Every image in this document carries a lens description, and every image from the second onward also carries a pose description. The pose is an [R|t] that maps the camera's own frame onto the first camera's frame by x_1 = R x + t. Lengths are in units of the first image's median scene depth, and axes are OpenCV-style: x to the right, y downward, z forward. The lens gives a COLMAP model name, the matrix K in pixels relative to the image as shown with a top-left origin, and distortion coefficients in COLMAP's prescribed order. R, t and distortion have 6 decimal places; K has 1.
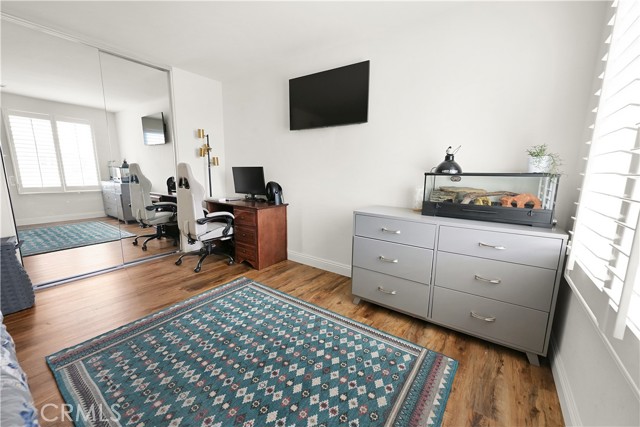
lens RADIAL K [[254.8, 0, 322.3], [0, 254.8, 215.1], [0, 0, 1]] dist [0.000108, -0.000231]
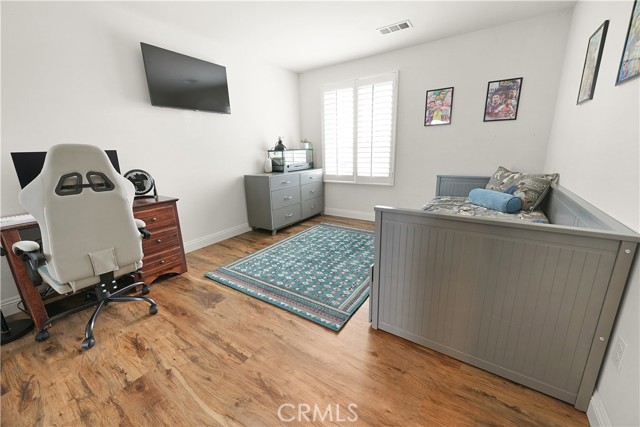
lens RADIAL K [[254.8, 0, 322.6], [0, 254.8, 212.8], [0, 0, 1]] dist [0.000108, -0.000231]
pose [[-0.038729, -0.256522, 0.965762, -1.648519], [0.200928, 0.944748, 0.258998, -0.159237], [-0.978840, 0.204079, 0.014953, 0.787038]]
